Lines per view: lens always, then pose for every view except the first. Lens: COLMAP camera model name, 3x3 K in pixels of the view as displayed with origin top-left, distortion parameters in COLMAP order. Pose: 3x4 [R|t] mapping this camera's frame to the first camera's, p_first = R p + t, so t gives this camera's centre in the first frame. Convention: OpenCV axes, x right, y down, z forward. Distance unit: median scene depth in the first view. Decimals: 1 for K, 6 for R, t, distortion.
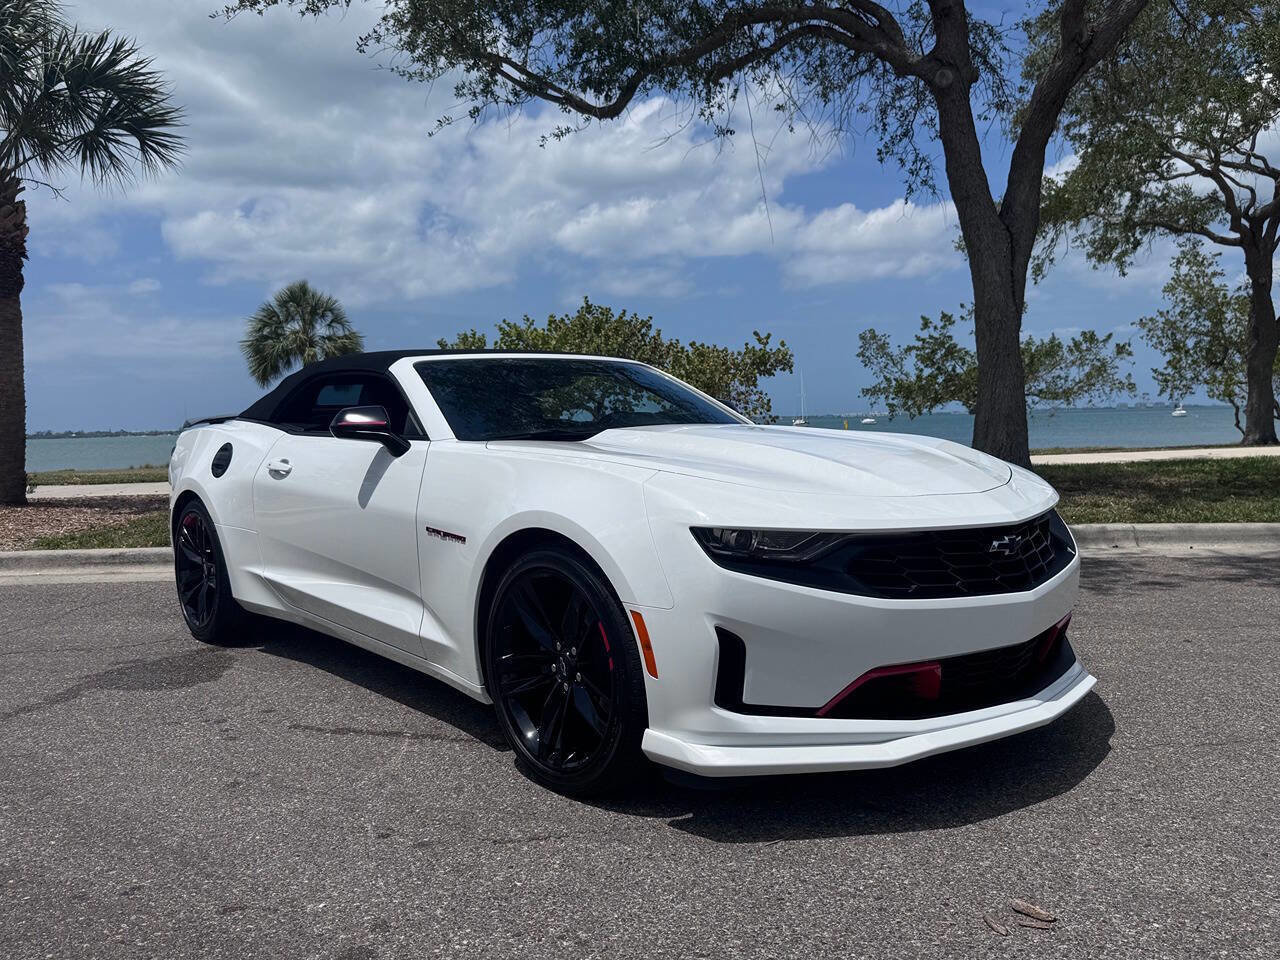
lens RADIAL K [[1030.2, 0, 646.7], [0, 1030.2, 480.6], [0, 0, 1]] dist [0.081763, -0.129028]
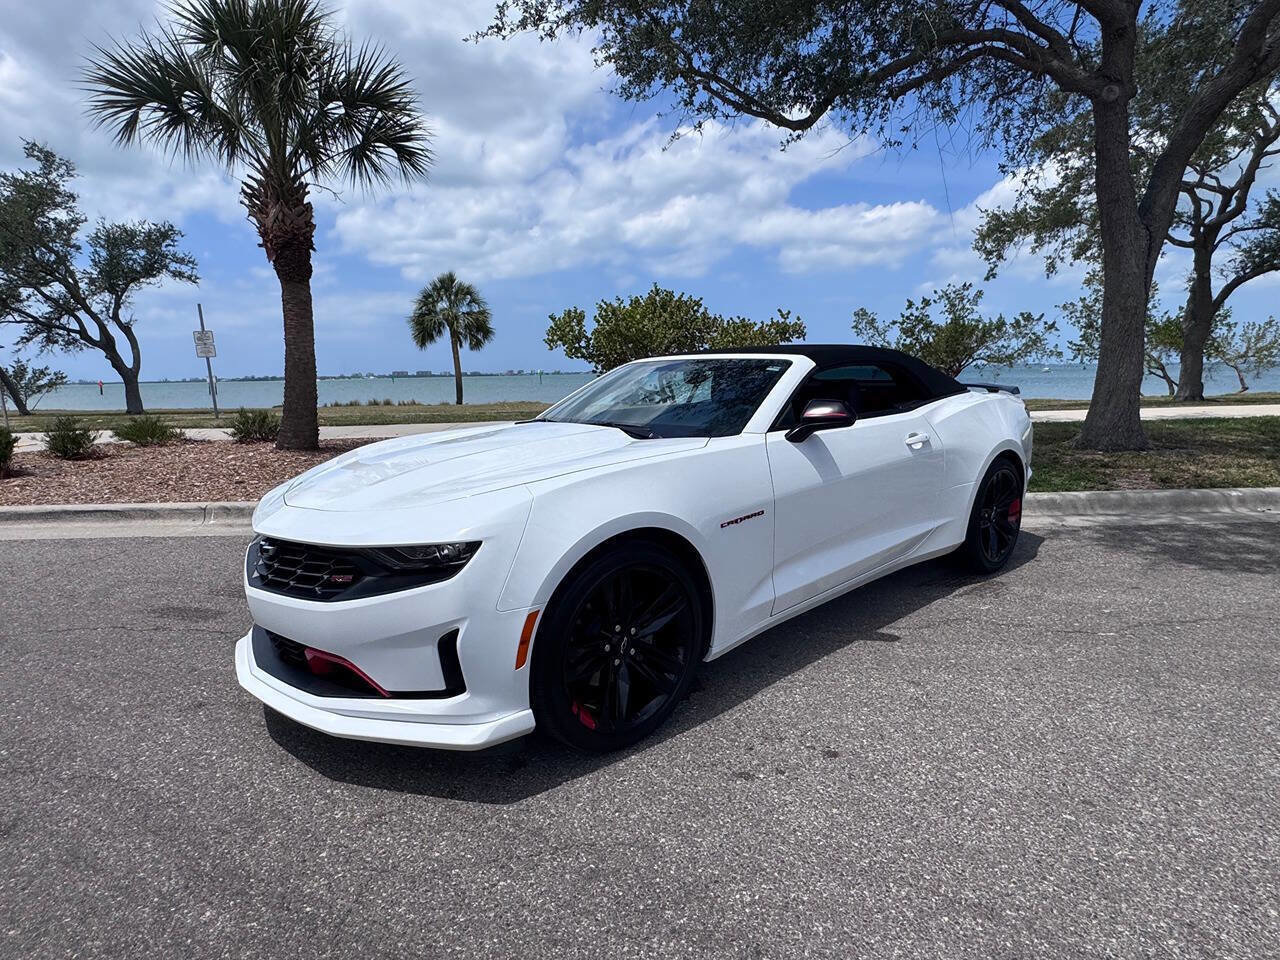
lens RADIAL K [[705.1, 0, 638.6], [0, 705.1, 478.2], [0, 0, 1]] dist [-0.004039, 0.000807]
pose [[0.999755, 0.010813, -0.019301, -0.195718], [-0.008963, 0.995580, 0.093493, -0.026402], [0.020226, -0.093297, 0.995433, 0.156174]]
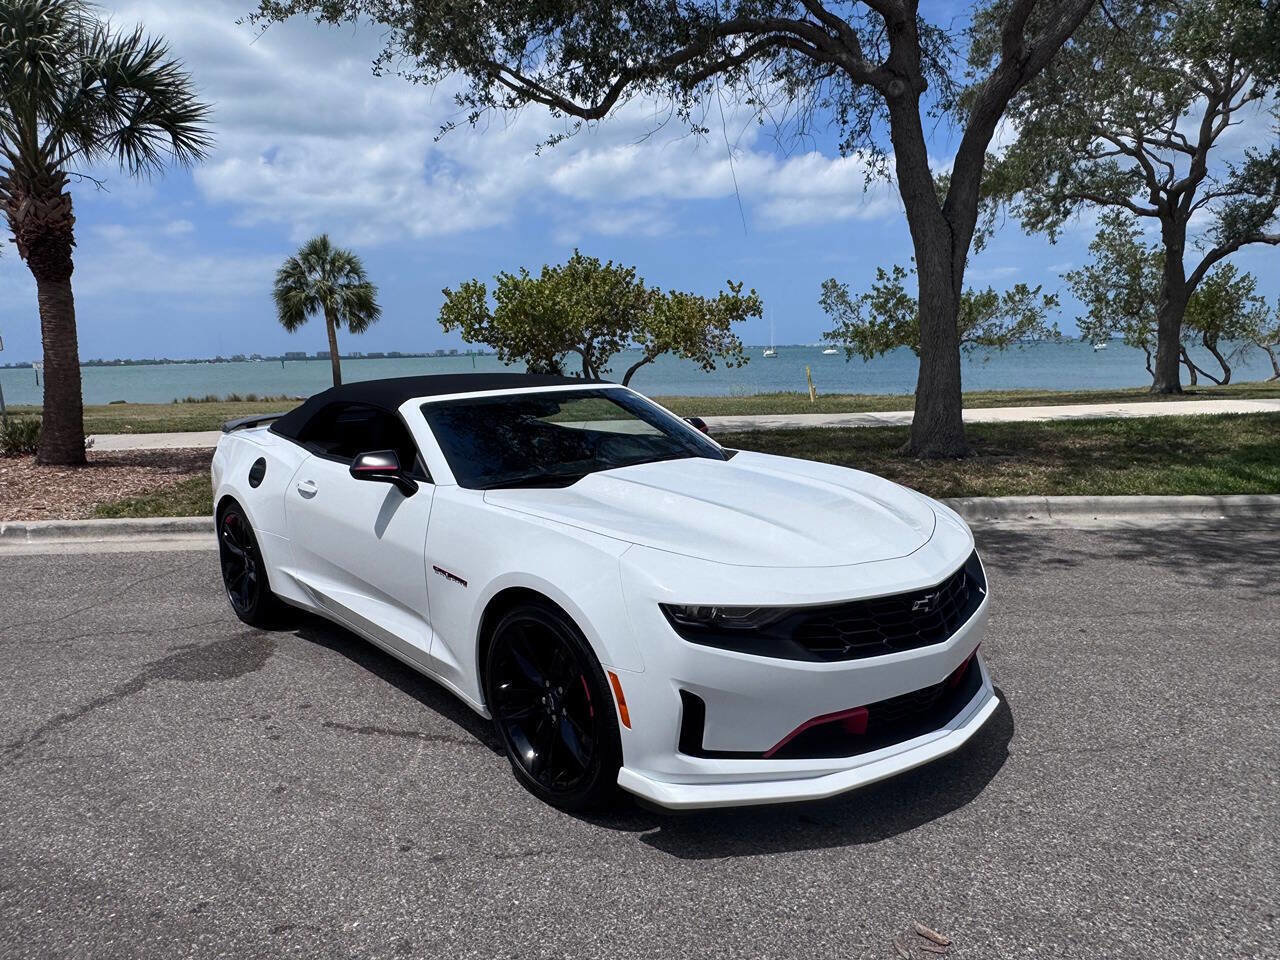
lens RADIAL K [[914.3, 0, 642.0], [0, 914.3, 482.4], [0, 0, 1]] dist [0.009958, -0.018721]
pose [[0.999940, 0.000196, 0.010949, 0.003013], [-0.001154, 0.996156, 0.087592, -0.046531], [-0.010890, -0.087599, 0.996096, -0.006888]]
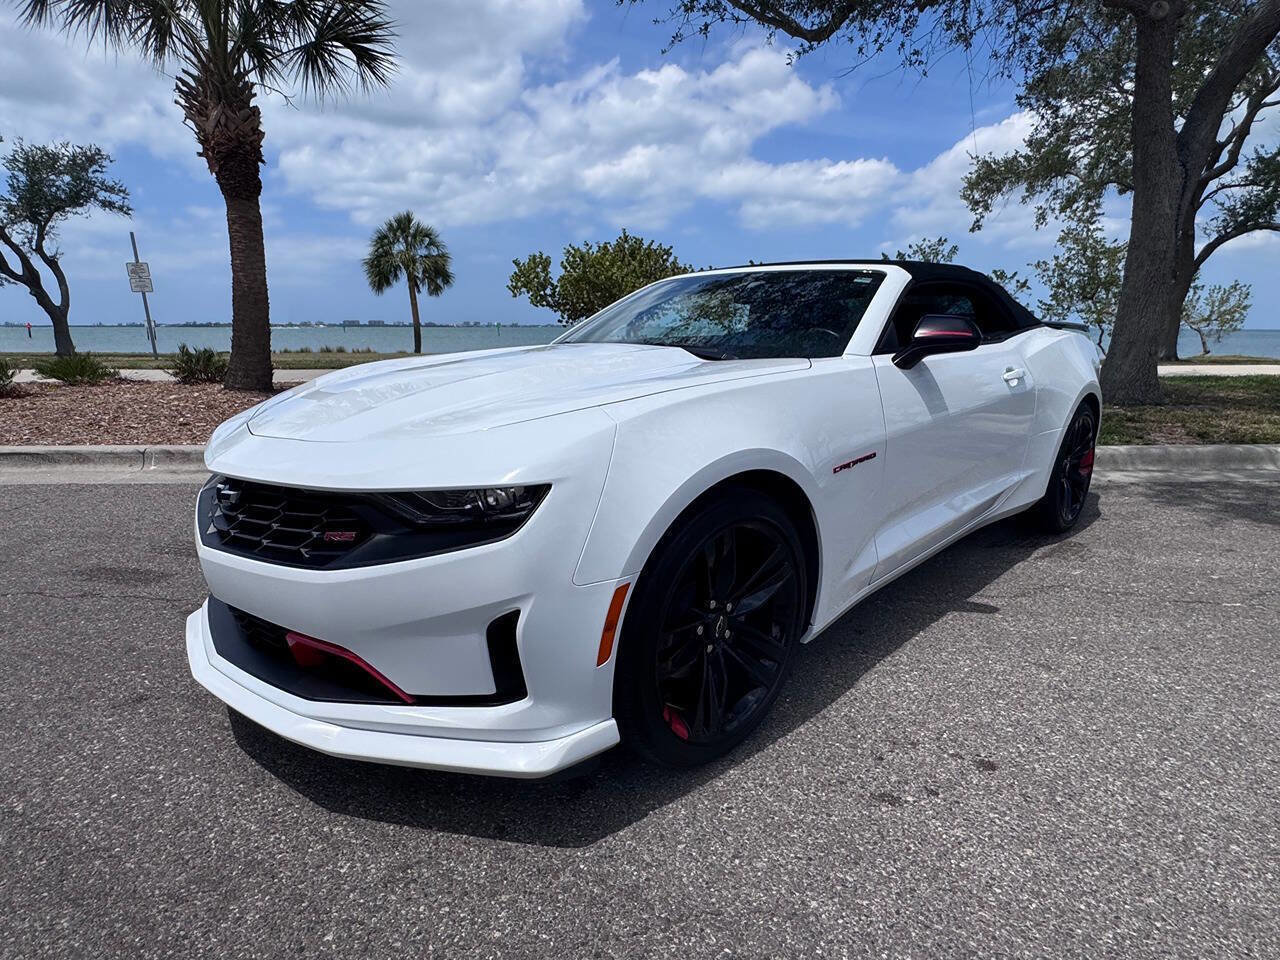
lens RADIAL K [[705.1, 0, 631.7], [0, 705.1, 482.0], [0, 0, 1]] dist [-0.004039, 0.000807]
pose [[0.999201, 0.022391, 0.033103, -0.232786], [-0.027377, 0.986931, 0.158800, -0.012217], [-0.029115, -0.159580, 0.986756, 0.216217]]
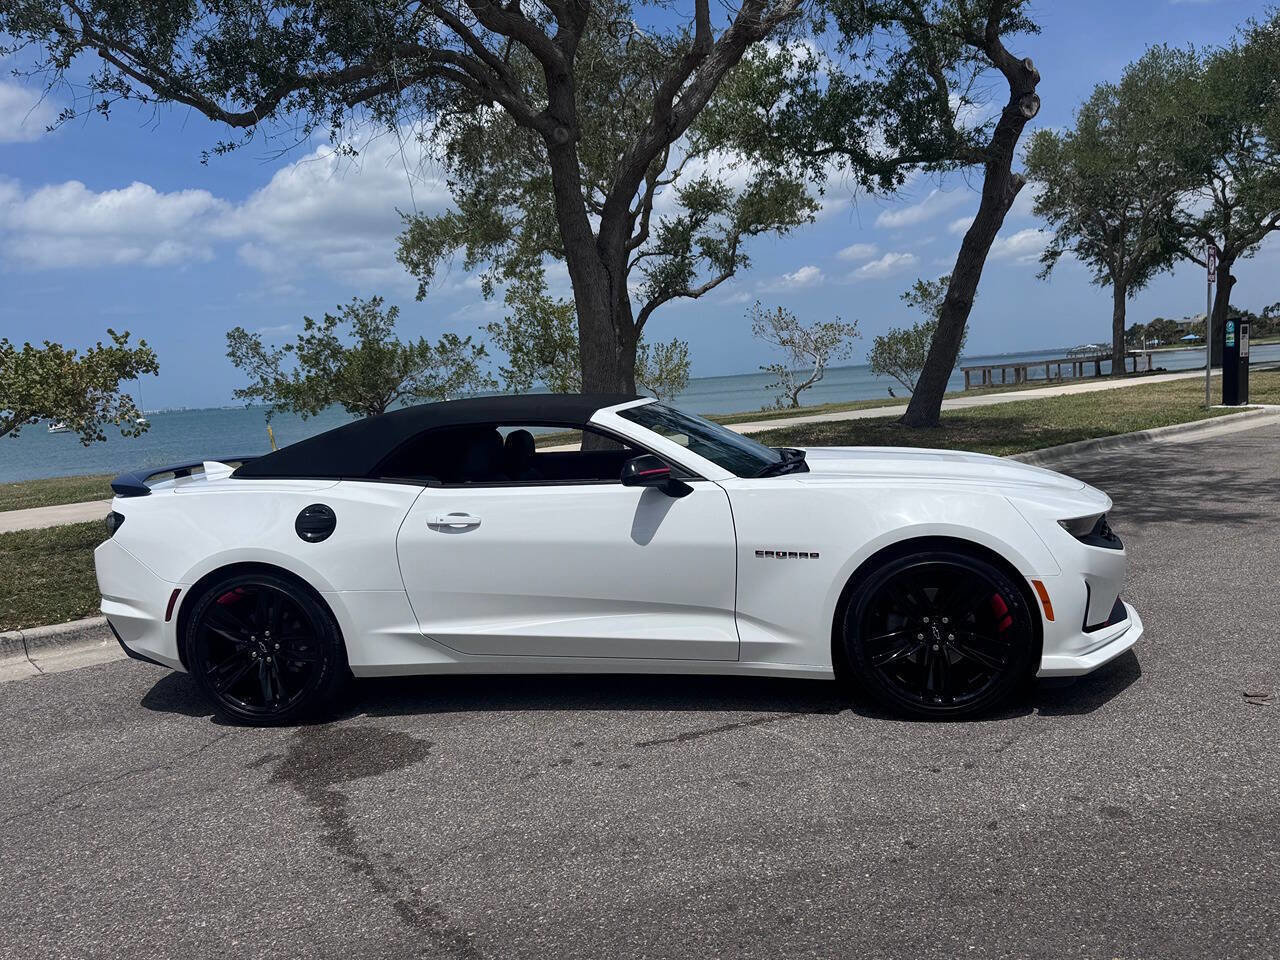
lens RADIAL K [[1024.7, 0, 651.5], [0, 1024.7, 469.0], [0, 0, 1]] dist [0.115769, -0.191543]
pose [[0.771697, -0.080423, 0.630885, -0.359239], [0.082651, 0.996242, 0.025898, -0.031614], [-0.630597, 0.032158, 0.775444, 0.042291]]
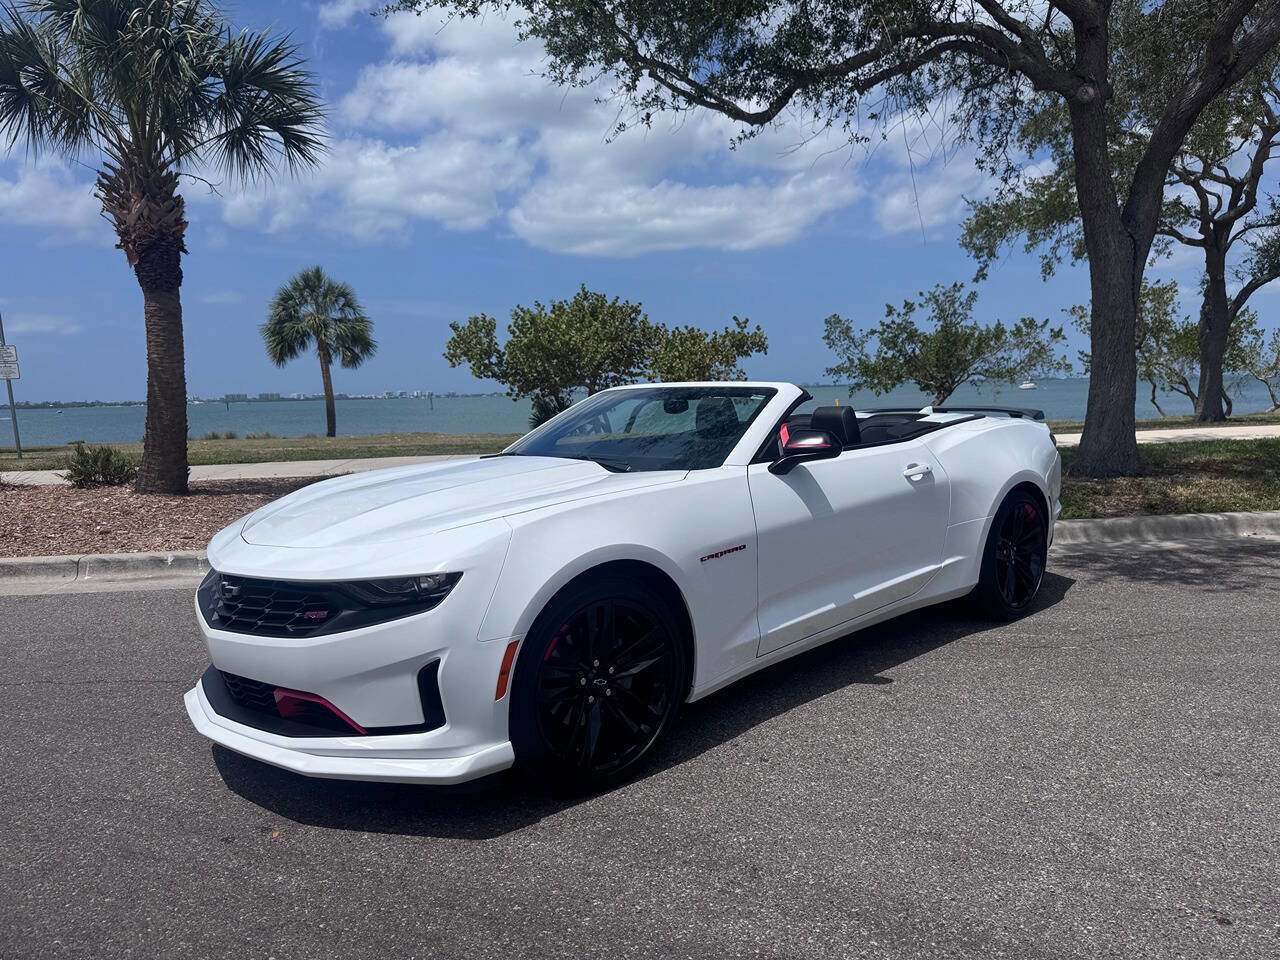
lens RADIAL K [[914.3, 0, 640.9], [0, 914.3, 492.4], [0, 0, 1]] dist [0.009958, -0.018721]
pose [[0.997541, -0.009762, 0.069406, -0.218118], [0.006112, 0.998597, 0.052608, -0.024361], [-0.069823, -0.052055, 0.996200, 0.061553]]
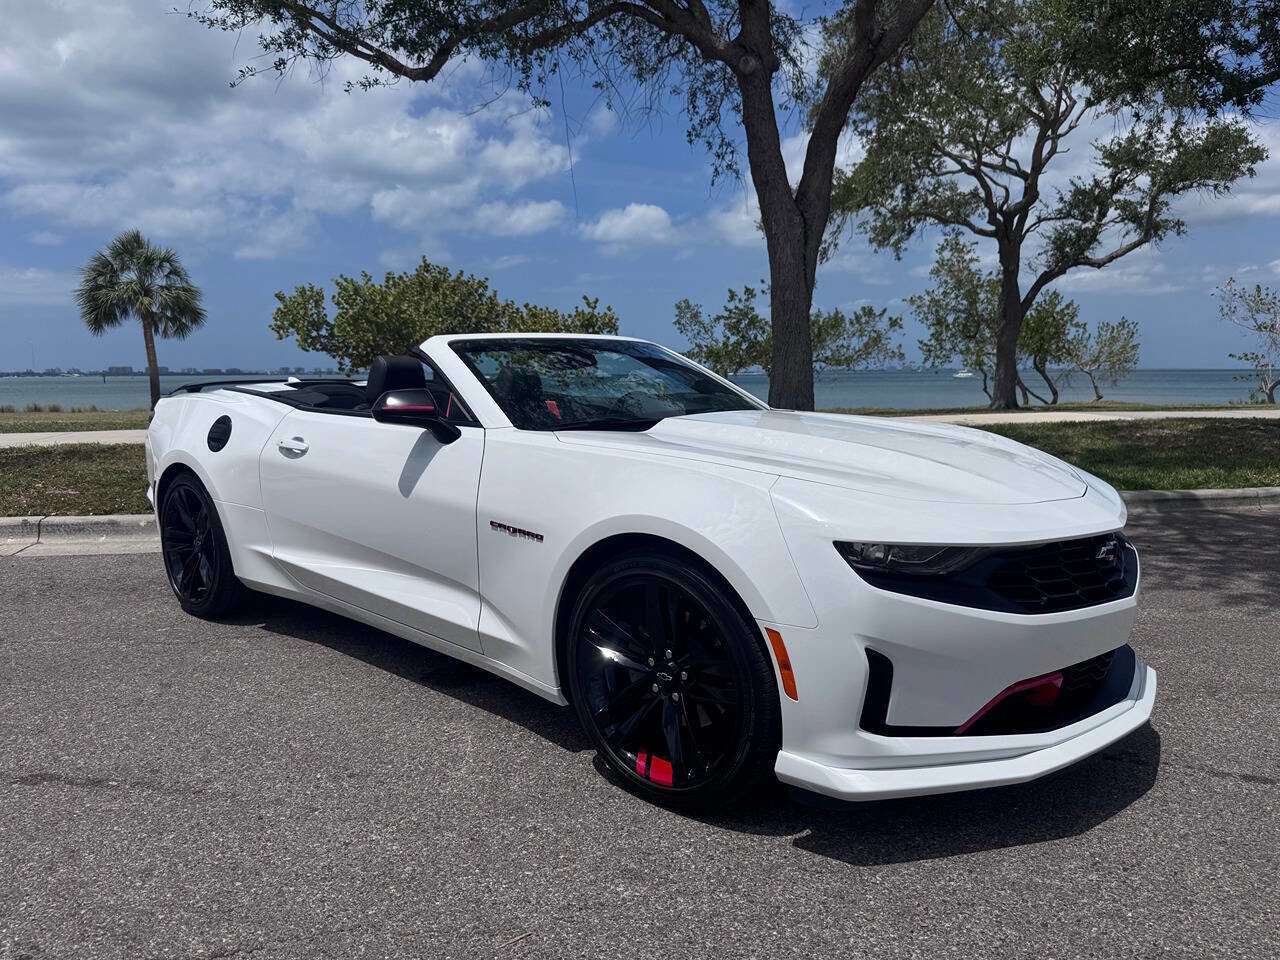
lens RADIAL K [[914.3, 0, 644.1], [0, 914.3, 494.1], [0, 0, 1]] dist [0.009958, -0.018721]
pose [[0.986274, -0.001735, 0.165105, 0.026478], [-0.010440, 0.997289, 0.072842, -0.018277], [-0.164784, -0.073565, 0.983582, 0.069265]]
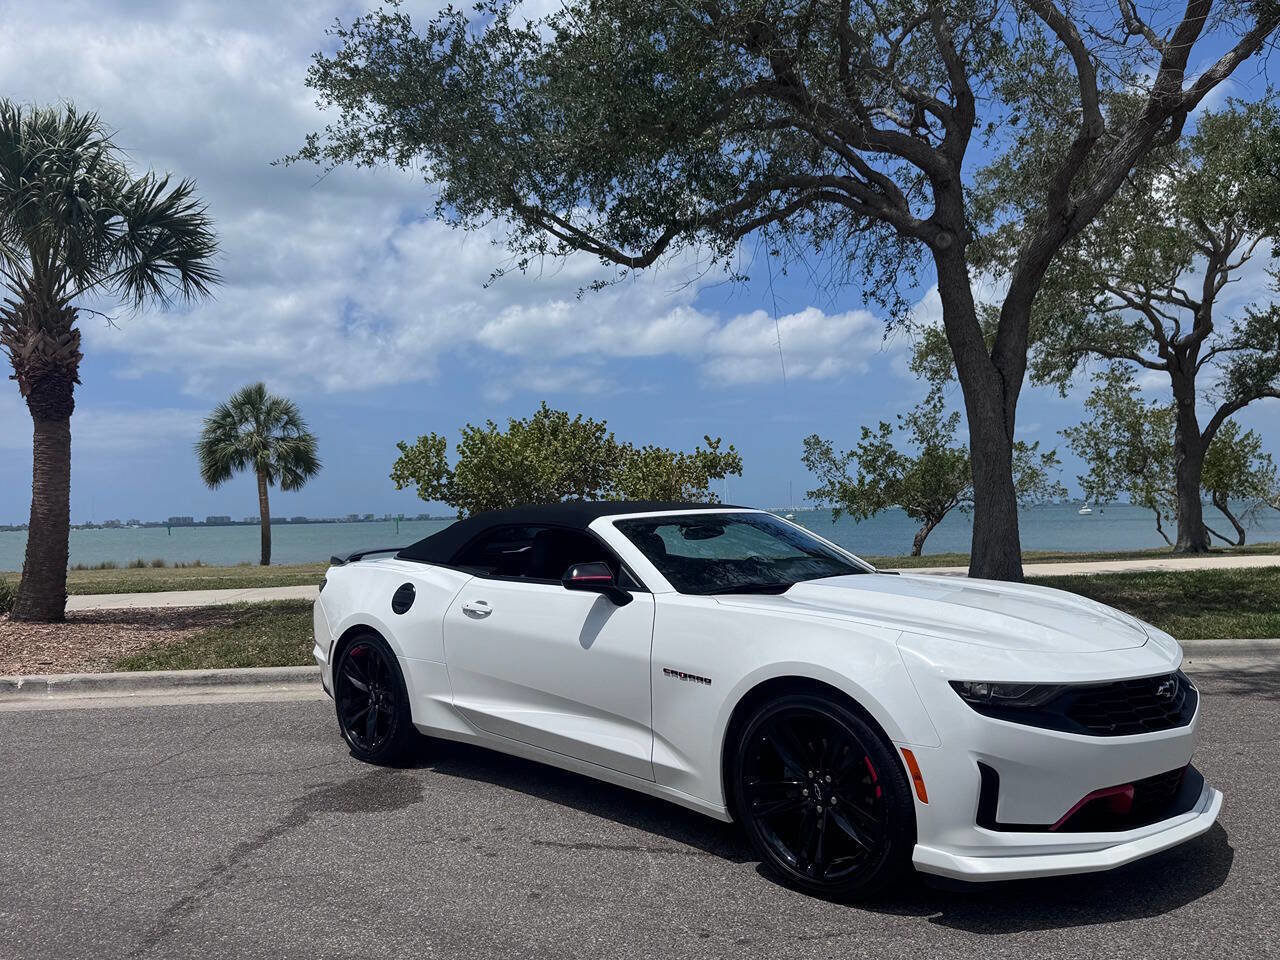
lens RADIAL K [[1024.7, 0, 642.1], [0, 1024.7, 478.6], [0, 0, 1]] dist [0.115769, -0.191543]
pose [[0.997386, 0.005756, 0.072022, -0.109238], [0.000913, 0.995738, -0.092219, -0.021665], [-0.072245, 0.092044, 0.993131, -0.068492]]
